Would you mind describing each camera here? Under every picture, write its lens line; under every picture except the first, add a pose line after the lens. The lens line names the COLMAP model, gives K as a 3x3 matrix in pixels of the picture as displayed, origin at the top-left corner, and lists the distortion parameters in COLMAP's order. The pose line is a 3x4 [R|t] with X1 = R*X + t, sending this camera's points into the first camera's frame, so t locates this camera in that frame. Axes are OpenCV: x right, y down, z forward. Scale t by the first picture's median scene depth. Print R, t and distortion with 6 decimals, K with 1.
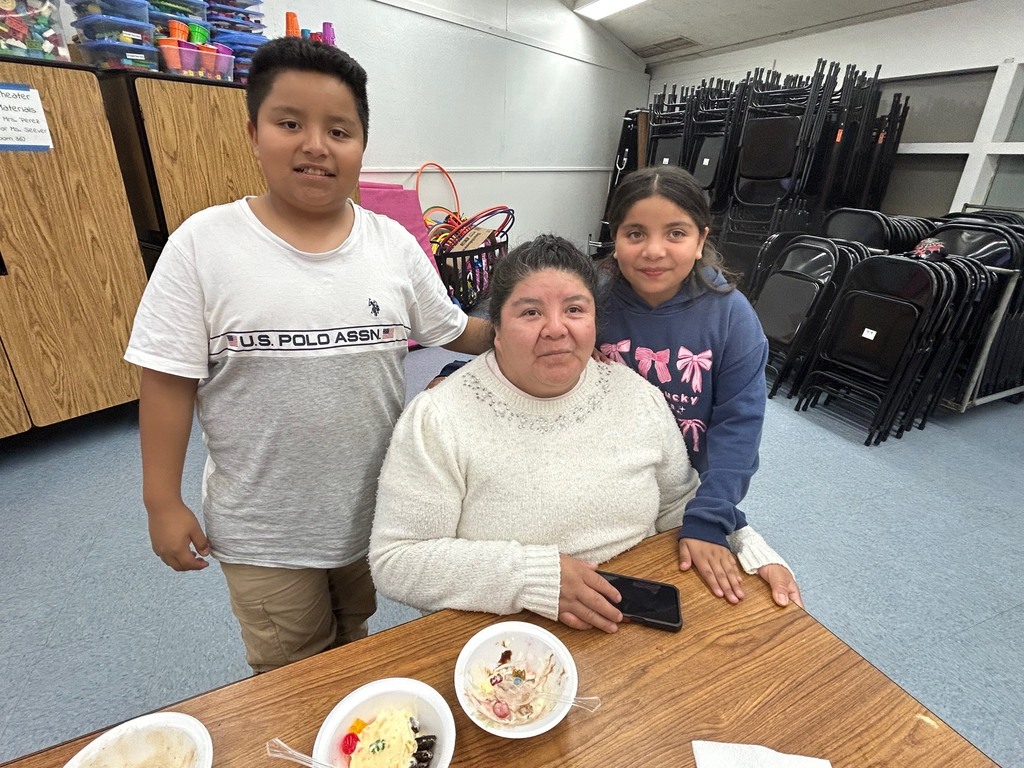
lens RADIAL K [[523.5, 0, 507.4], [0, 523.5, 375.3], [0, 0, 1]] dist [0.003670, 0.000576]
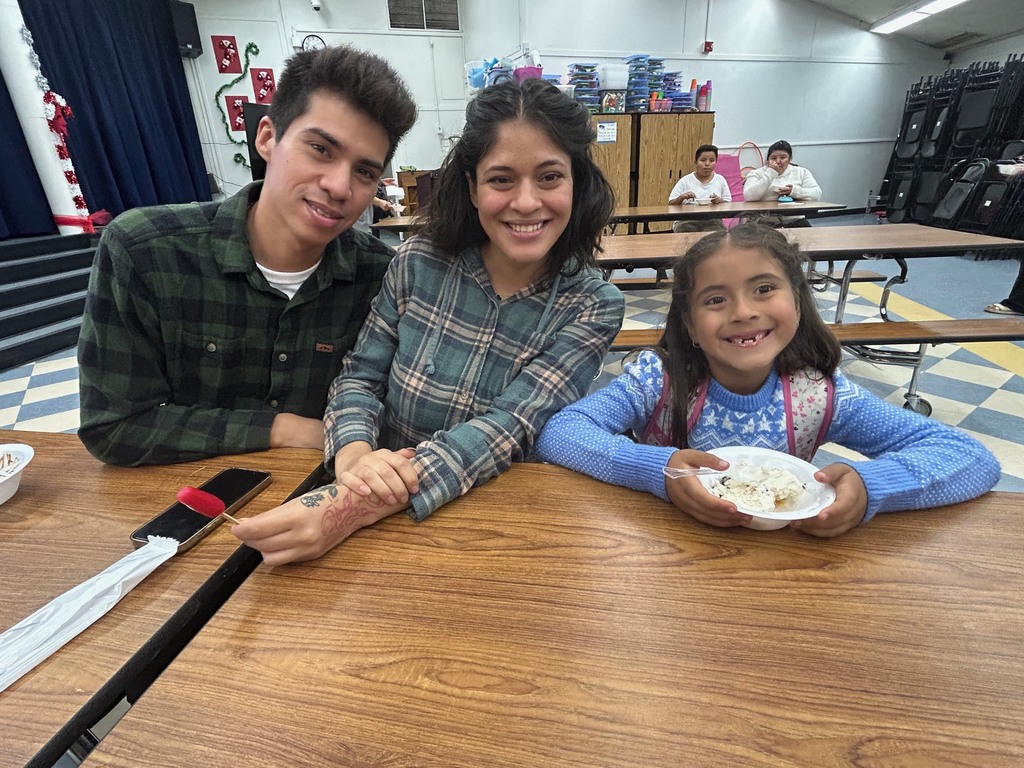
lens RADIAL K [[523.5, 0, 507.0], [0, 523.5, 380.7], [0, 0, 1]] dist [0.003670, 0.000576]
pose [[0.859109, 0.132660, -0.494301, 0.156701], [-0.133302, 0.990487, 0.034143, 0.514734], [0.494128, 0.036558, 0.868620, -1.061241]]
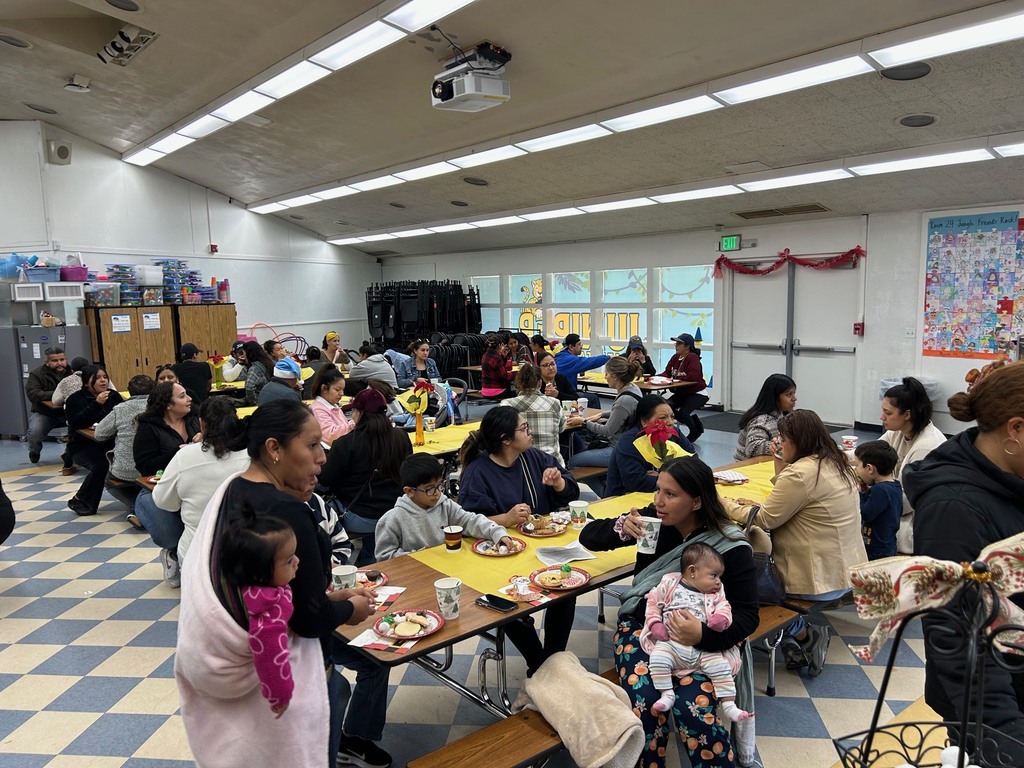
lens RADIAL K [[788.6, 0, 511.4], [0, 788.6, 383.1], [0, 0, 1]] dist [0.063898, -0.069651]
pose [[0.958130, -0.077555, 0.275629, -0.082549], [0.150065, 0.955835, -0.252704, 0.838864], [-0.243857, 0.283486, 0.927453, -2.297811]]
